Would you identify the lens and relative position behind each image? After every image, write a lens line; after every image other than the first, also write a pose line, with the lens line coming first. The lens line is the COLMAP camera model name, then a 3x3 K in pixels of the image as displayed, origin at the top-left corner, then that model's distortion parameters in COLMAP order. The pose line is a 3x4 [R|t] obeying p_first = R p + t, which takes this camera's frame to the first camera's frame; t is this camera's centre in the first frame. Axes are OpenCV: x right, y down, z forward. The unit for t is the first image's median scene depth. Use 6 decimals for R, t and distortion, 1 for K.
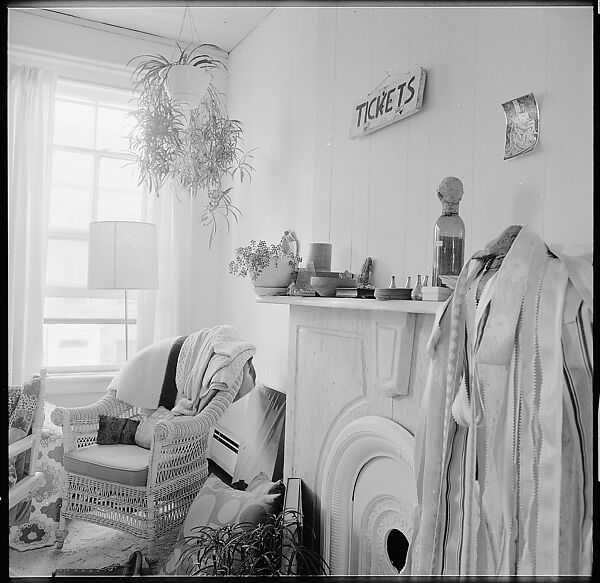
lens RADIAL K [[572.8, 0, 300.6], [0, 572.8, 295.7], [0, 0, 1]] dist [-0.054840, 0.020294]
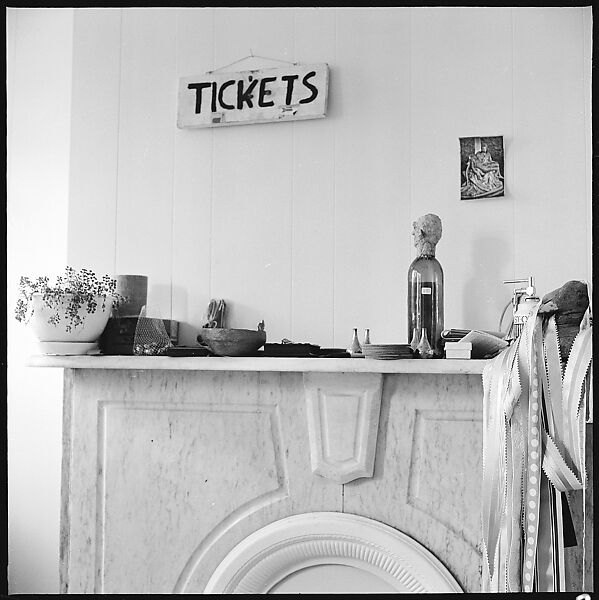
lens RADIAL K [[856.4, 0, 308.5], [0, 856.4, 305.9], [0, 0, 1]] dist [0.025694, -0.240720]
pose [[0.684924, 0.014333, 0.728473, -0.649421], [0.014509, 0.999340, -0.033304, -0.023149], [-0.728470, 0.033380, 0.684264, 0.202385]]
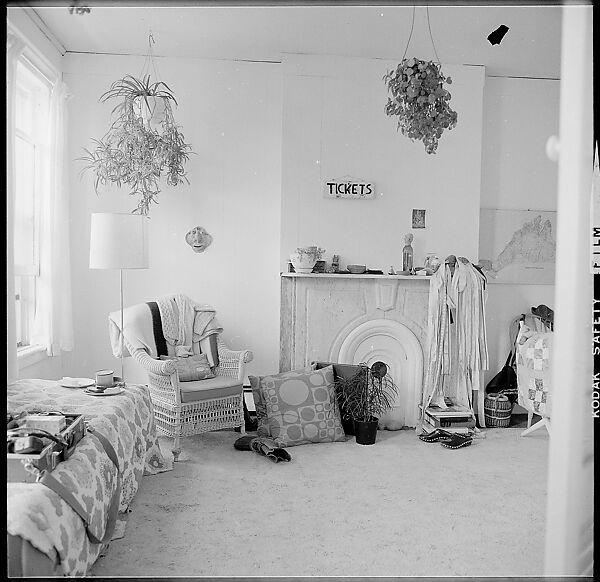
lens RADIAL K [[572.8, 0, 300.6], [0, 572.8, 295.2], [0, 0, 1]] dist [-0.054840, 0.020294]
pose [[0.385067, -0.064484, 0.920633, -2.203764], [-0.007643, 0.997299, 0.073051, -0.080335], [-0.922857, -0.035166, 0.383534, 0.298835]]
